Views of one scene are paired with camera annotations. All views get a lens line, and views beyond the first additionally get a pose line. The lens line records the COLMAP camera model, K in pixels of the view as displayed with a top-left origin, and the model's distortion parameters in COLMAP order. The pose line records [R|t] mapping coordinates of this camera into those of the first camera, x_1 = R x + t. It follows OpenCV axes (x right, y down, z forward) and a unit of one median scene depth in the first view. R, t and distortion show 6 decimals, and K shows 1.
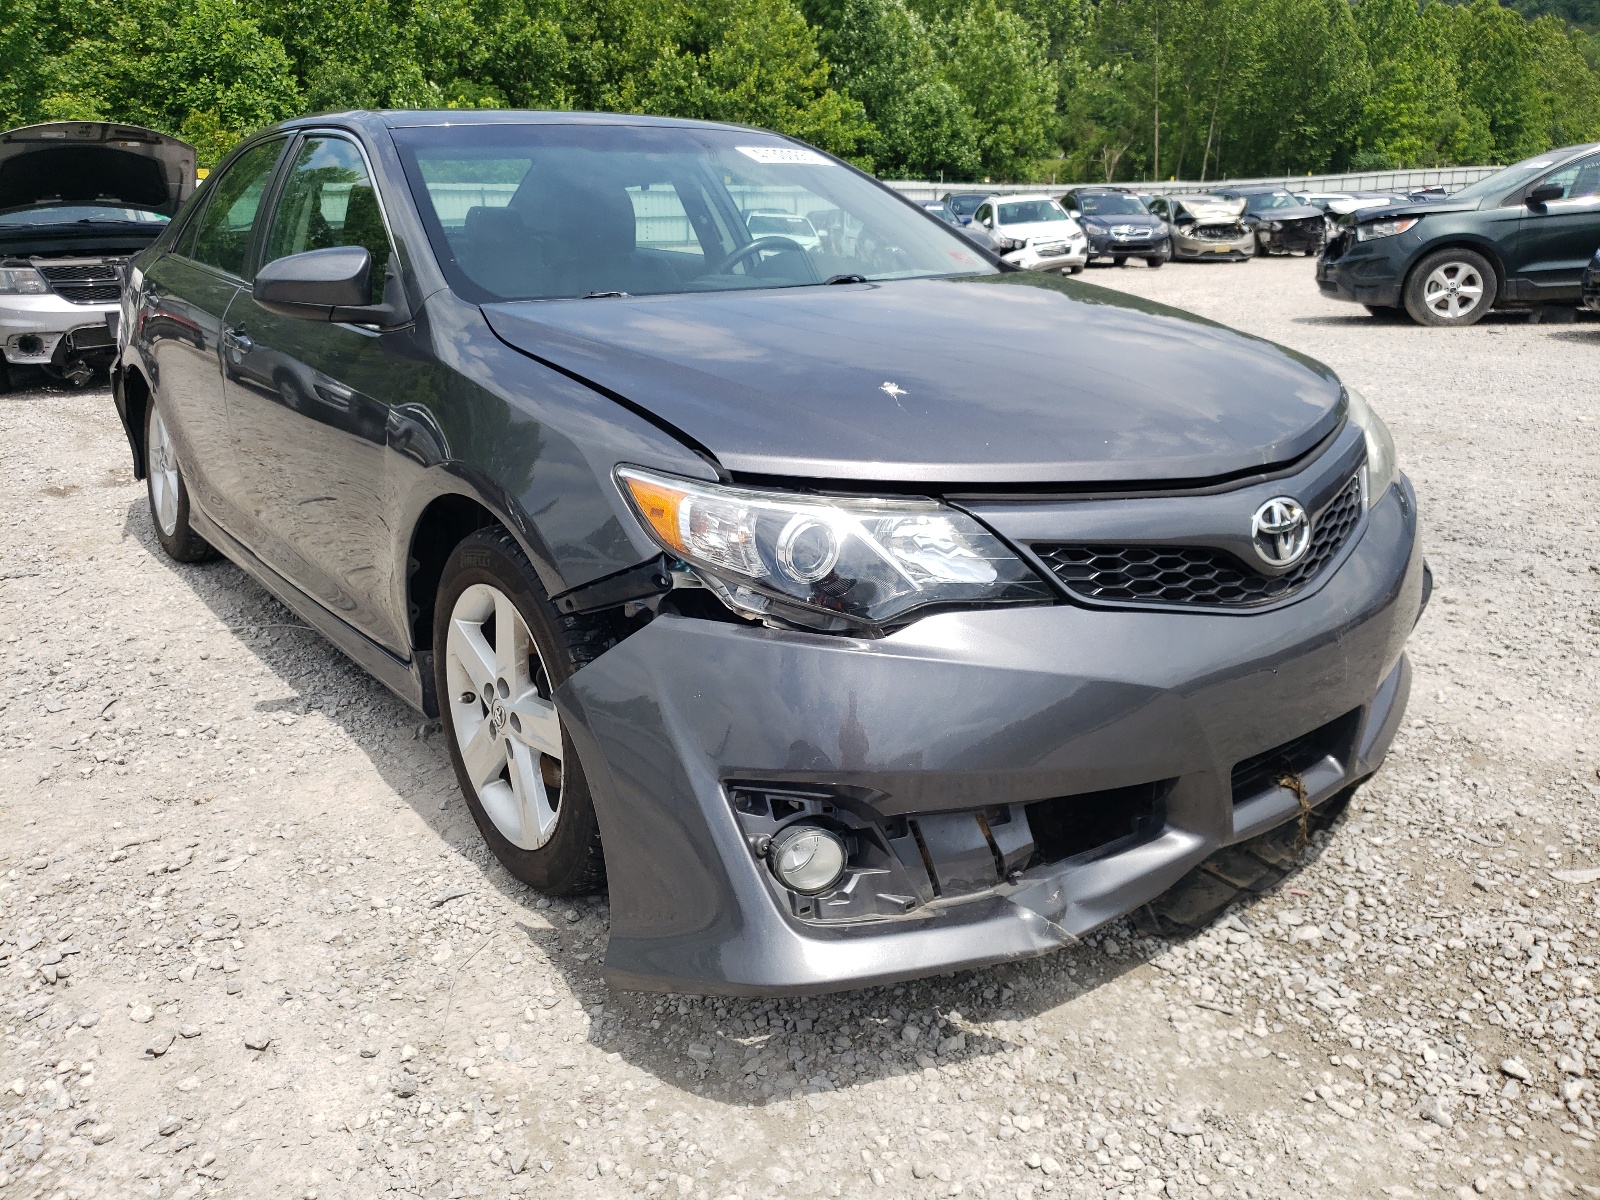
lens RADIAL K [[1205.9, 0, 881.7], [0, 1205.9, 600.8], [0, 0, 1]] dist [0.007505, 0.002938]
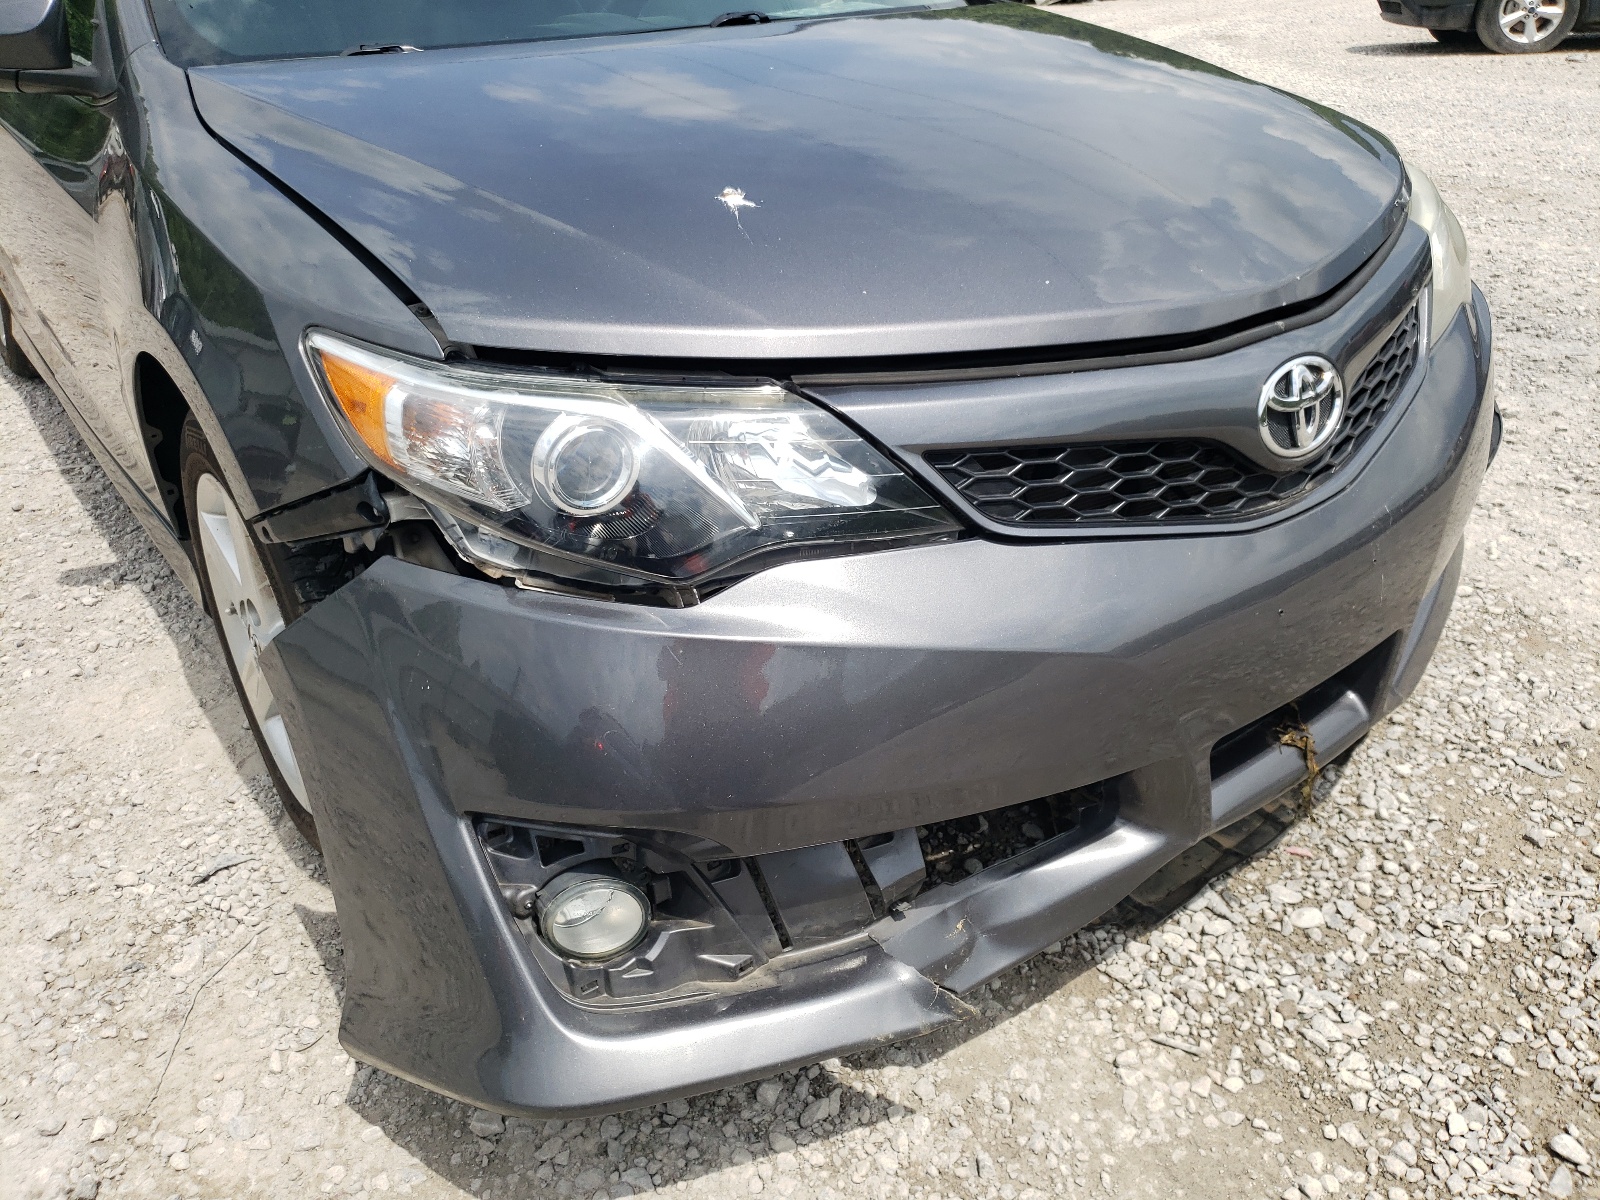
lens RADIAL K [[1205.9, 0, 881.7], [0, 1205.9, 600.8], [0, 0, 1]] dist [0.007505, 0.002938]
pose [[0.999764, -0.004038, -0.021336, 0.103479], [0.008131, 0.980684, 0.195427, -0.085731], [0.020135, -0.195555, 0.980486, 0.291467]]
